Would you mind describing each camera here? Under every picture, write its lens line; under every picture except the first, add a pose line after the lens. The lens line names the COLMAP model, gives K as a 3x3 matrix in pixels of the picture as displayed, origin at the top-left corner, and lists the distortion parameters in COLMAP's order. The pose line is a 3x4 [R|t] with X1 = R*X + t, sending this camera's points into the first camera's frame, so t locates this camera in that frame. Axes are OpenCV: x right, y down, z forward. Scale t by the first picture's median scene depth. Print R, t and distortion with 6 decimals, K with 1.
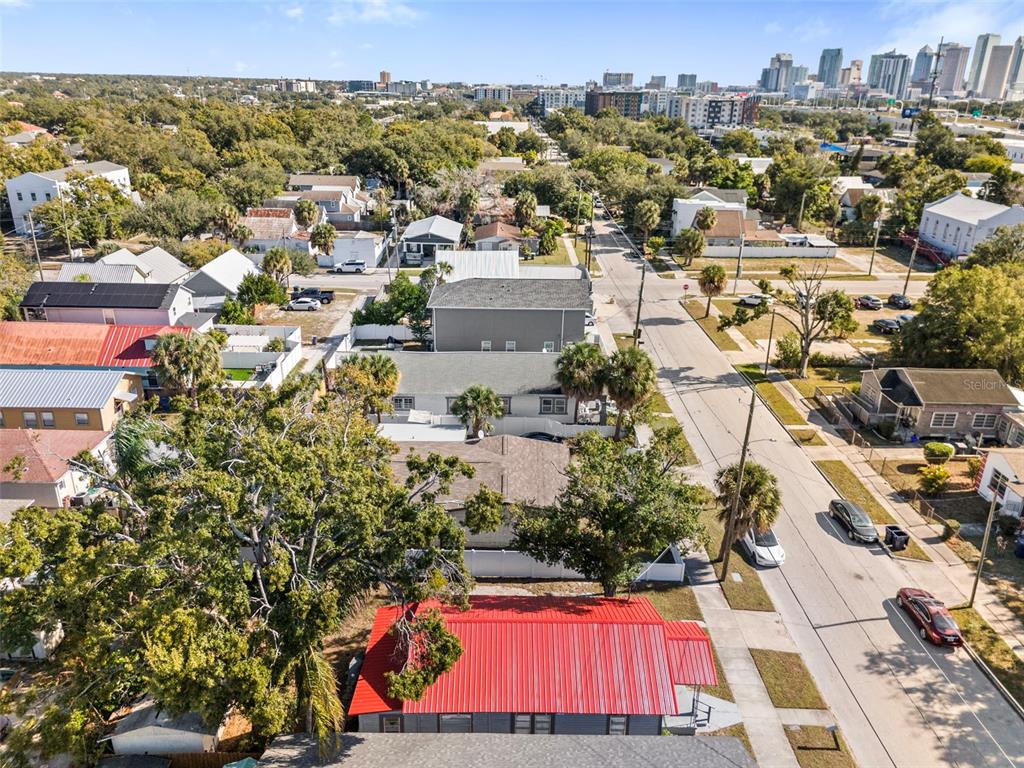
lens RADIAL K [[755.1, 0, 507.6], [0, 755.1, 387.2], [0, 0, 1]] dist [0.088919, -0.096766]
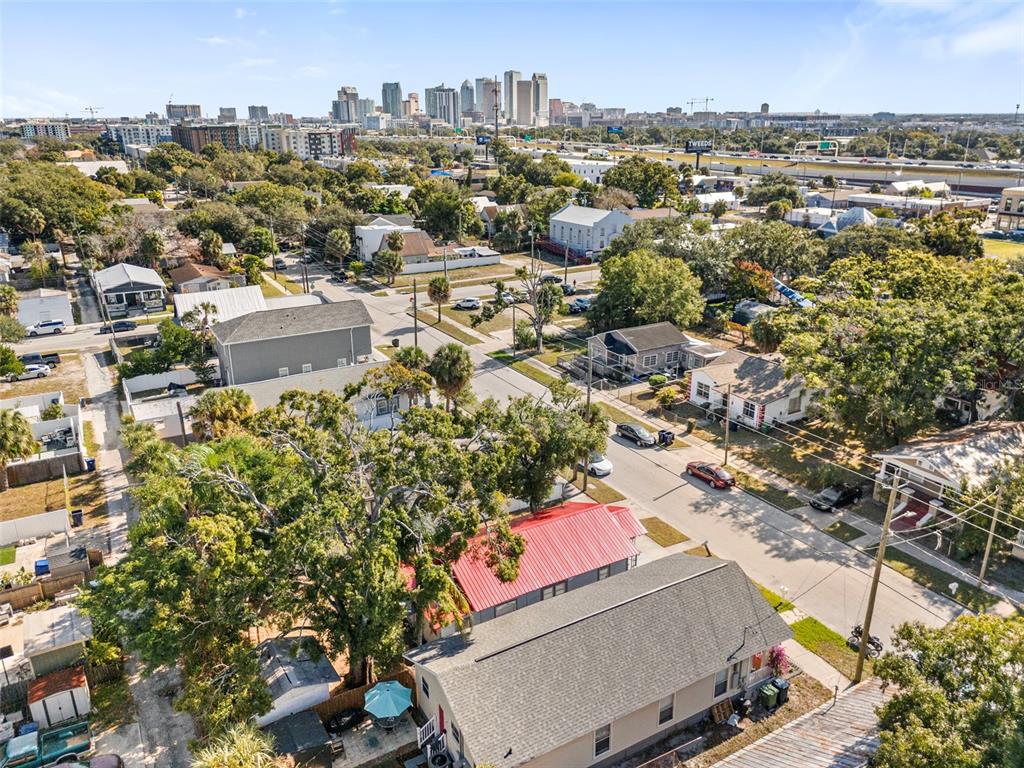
lens RADIAL K [[755.1, 0, 507.6], [0, 755.1, 387.2], [0, 0, 1]] dist [0.088919, -0.096766]
pose [[0.871372, -0.185602, 0.454162, -0.194196], [0.201589, 0.979378, 0.013466, 0.011732], [-0.447295, 0.079820, 0.890817, -0.075173]]
